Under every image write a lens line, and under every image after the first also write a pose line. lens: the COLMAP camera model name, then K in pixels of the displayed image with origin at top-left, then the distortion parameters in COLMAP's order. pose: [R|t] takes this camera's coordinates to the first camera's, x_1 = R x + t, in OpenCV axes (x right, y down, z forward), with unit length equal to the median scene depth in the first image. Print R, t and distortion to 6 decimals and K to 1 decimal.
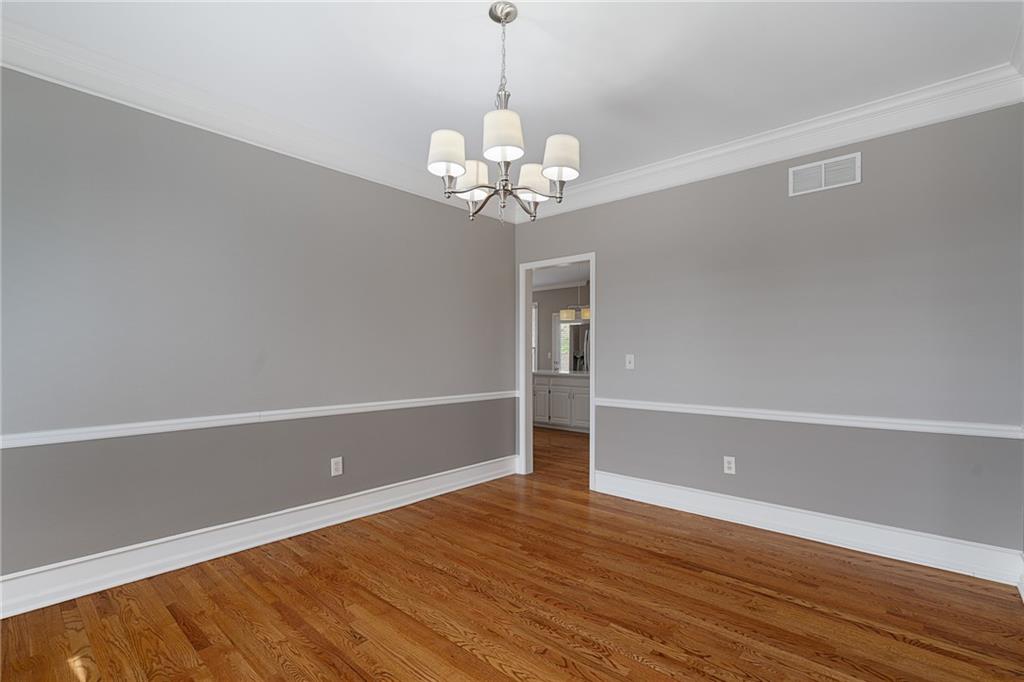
lens RADIAL K [[467.9, 0, 512.3], [0, 467.9, 356.4], [0, 0, 1]] dist [-0.000447, 0.000046]
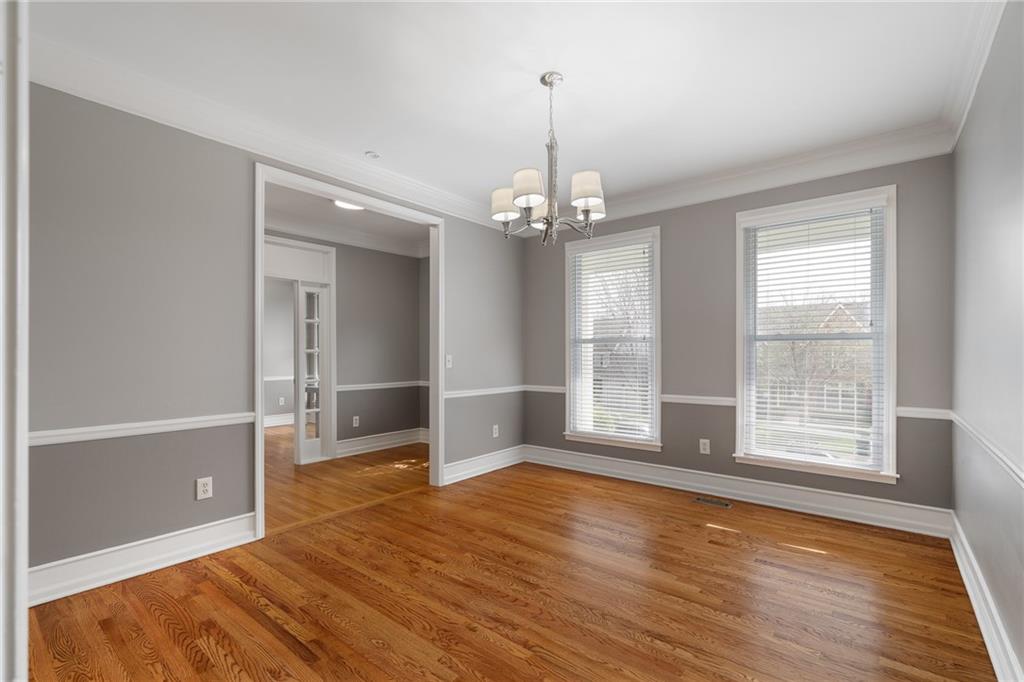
lens RADIAL K [[467.9, 0, 512.3], [0, 467.9, 356.4], [0, 0, 1]] dist [-0.000447, 0.000046]
pose [[-0.998517, -0.000643, -0.054441, 0.138032], [-0.000765, 0.999997, 0.002215, -0.001936], [0.054440, 0.002254, -0.998515, 2.034531]]
